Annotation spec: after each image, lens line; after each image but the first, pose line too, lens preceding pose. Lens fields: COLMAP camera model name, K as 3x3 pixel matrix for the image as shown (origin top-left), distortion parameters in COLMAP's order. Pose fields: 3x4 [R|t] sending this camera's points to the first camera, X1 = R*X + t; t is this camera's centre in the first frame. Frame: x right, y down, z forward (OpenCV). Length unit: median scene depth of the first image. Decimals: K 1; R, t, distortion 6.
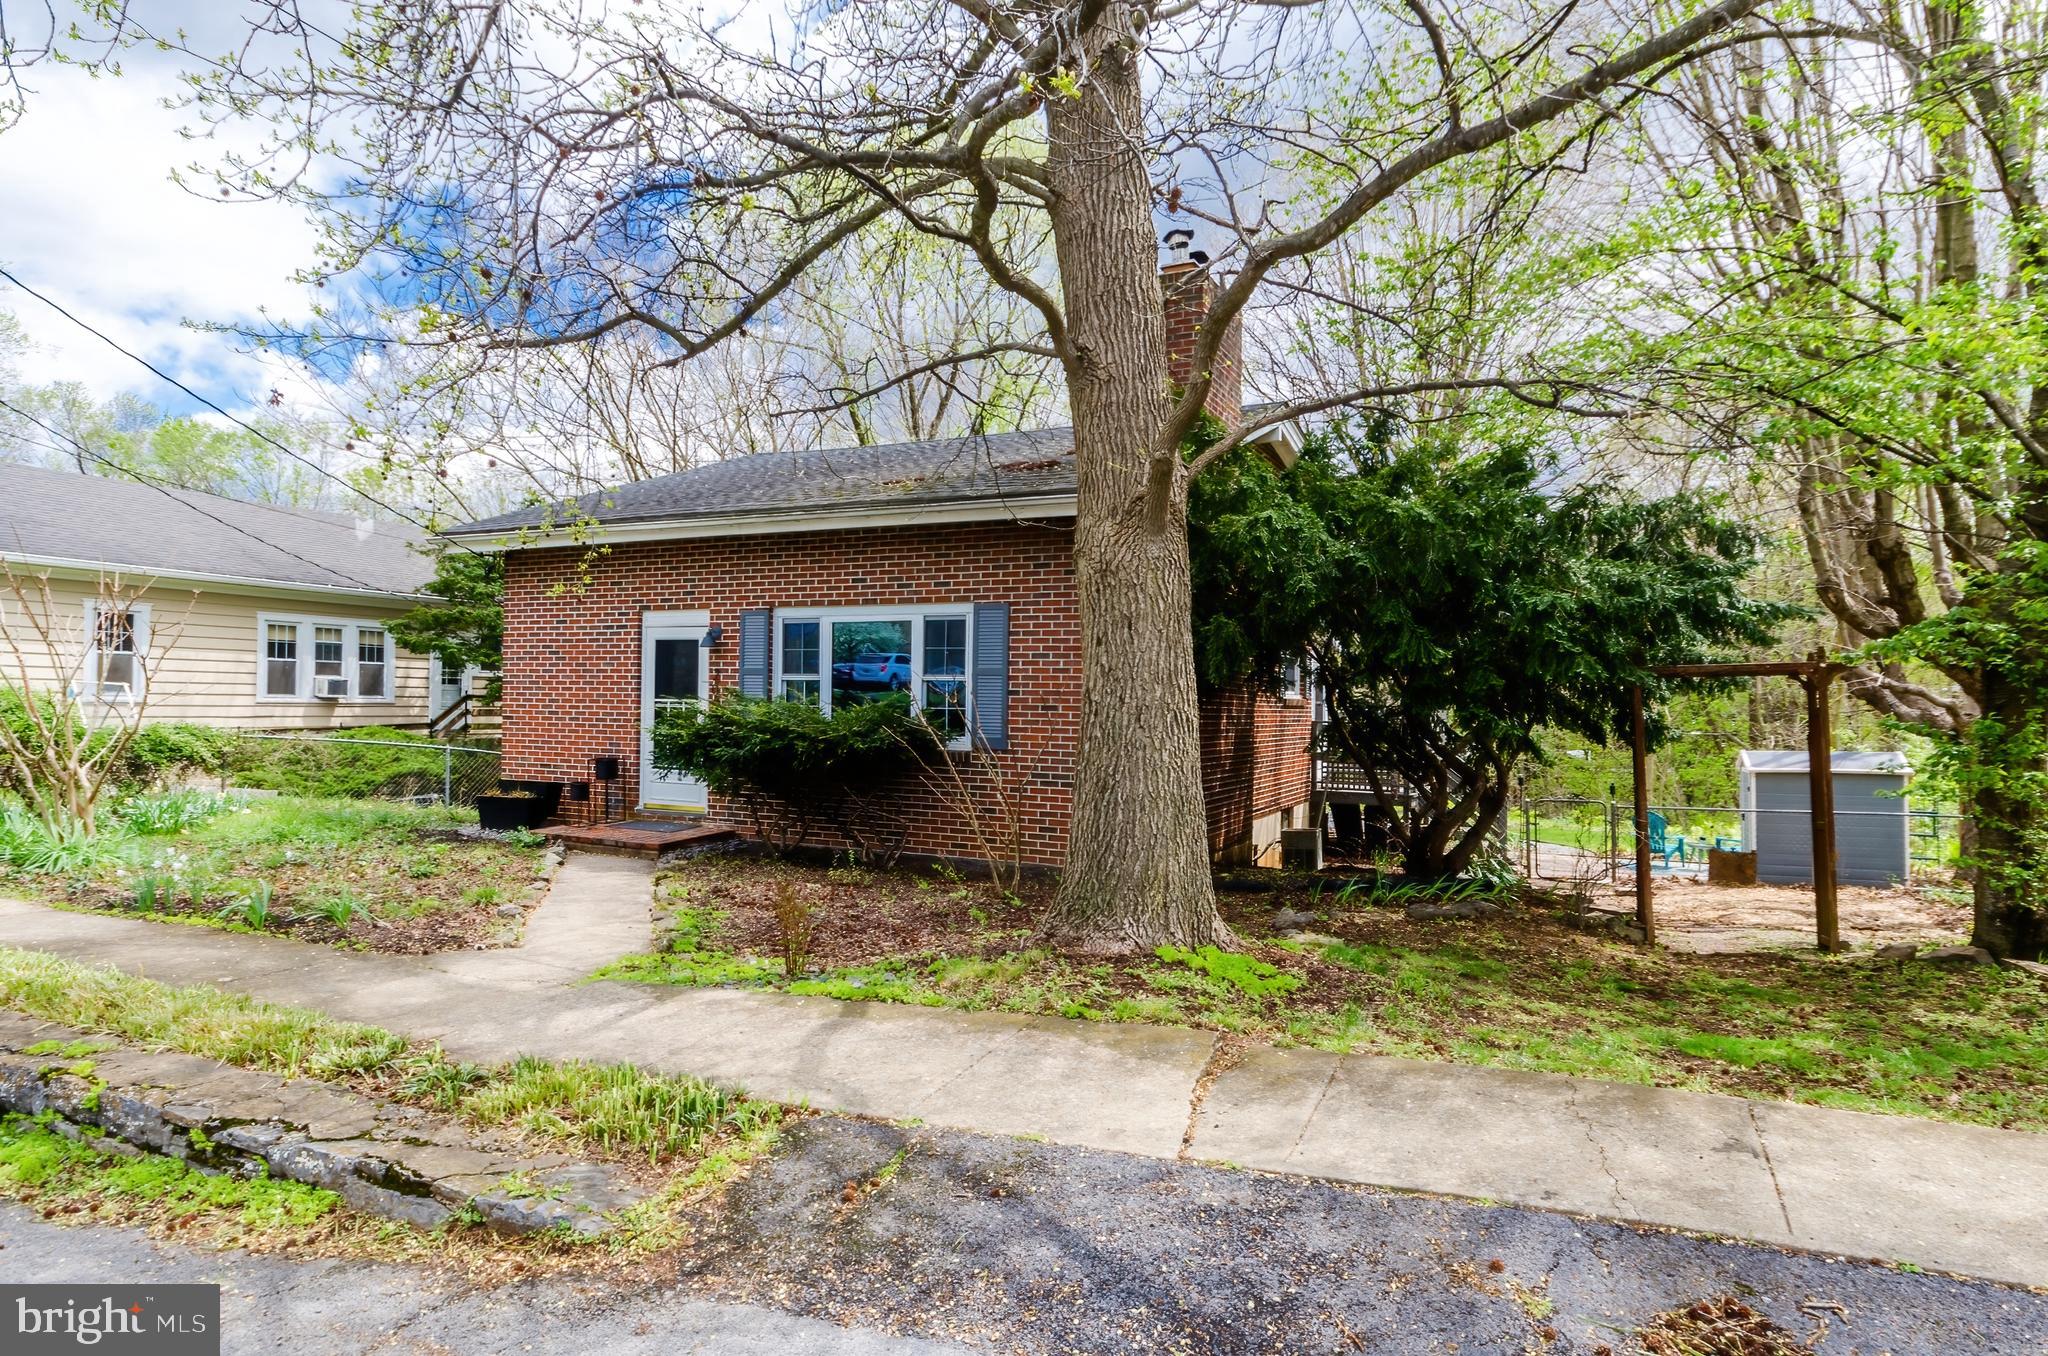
lens RADIAL K [[1147.6, 0, 1024.0], [0, 1147.6, 678.0], [0, 0, 1]] dist [-0.000178, 0.000022]
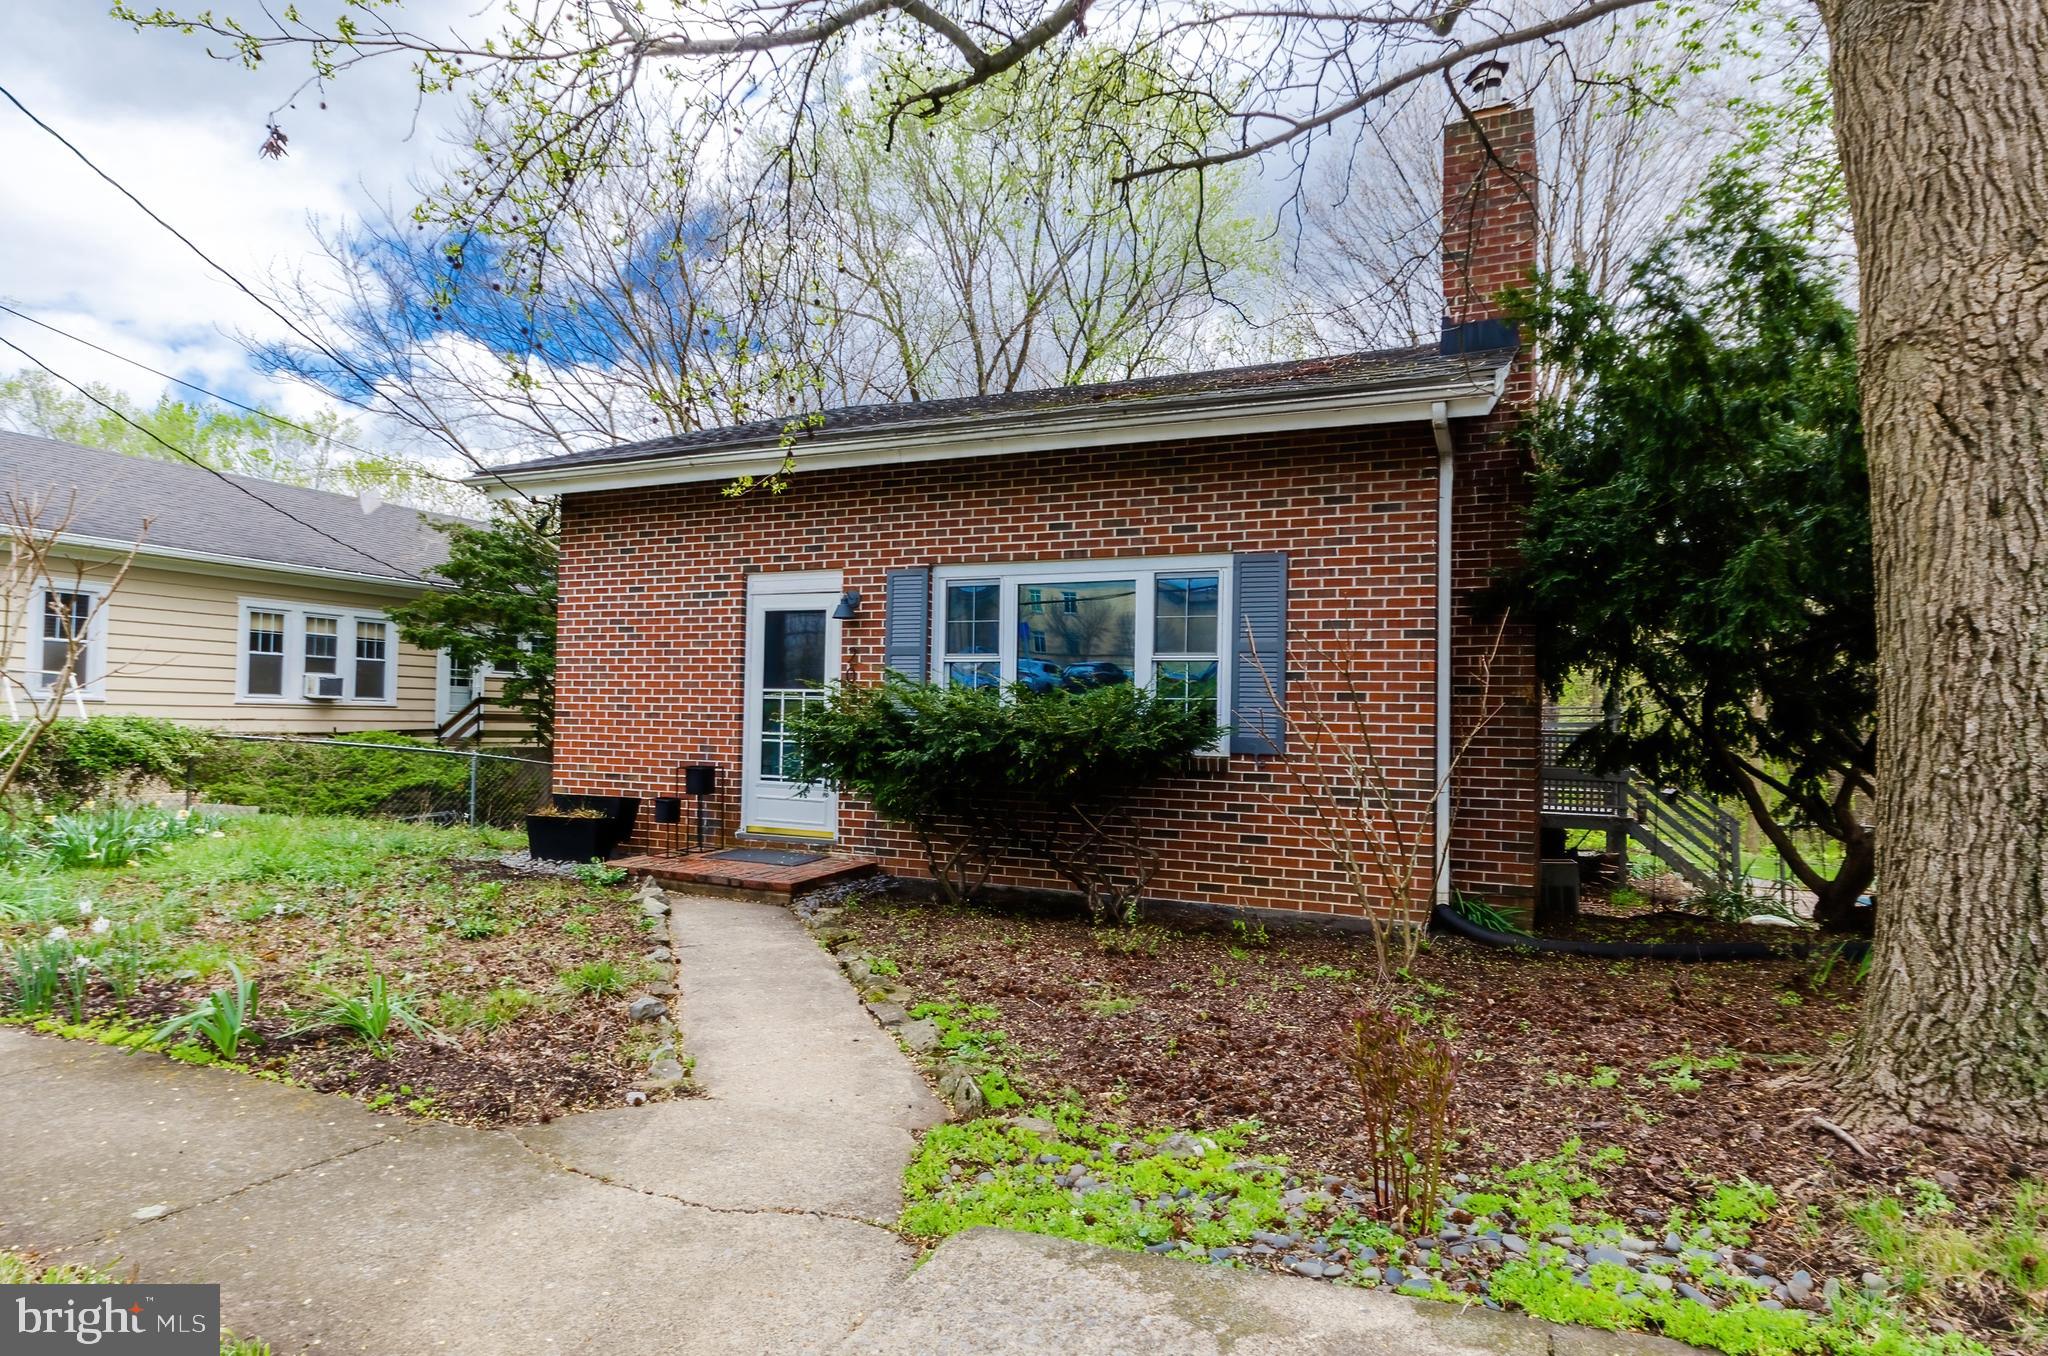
lens RADIAL K [[1138.6, 0, 1024.0], [0, 1138.6, 678.0], [0, 0, 1]] dist [0.003980, -0.000153]
pose [[0.999880, 0.006050, 0.014237, -0.161086], [-0.005811, 0.999842, -0.016786, 0.022929], [-0.014337, 0.016701, 0.999758, 0.243815]]
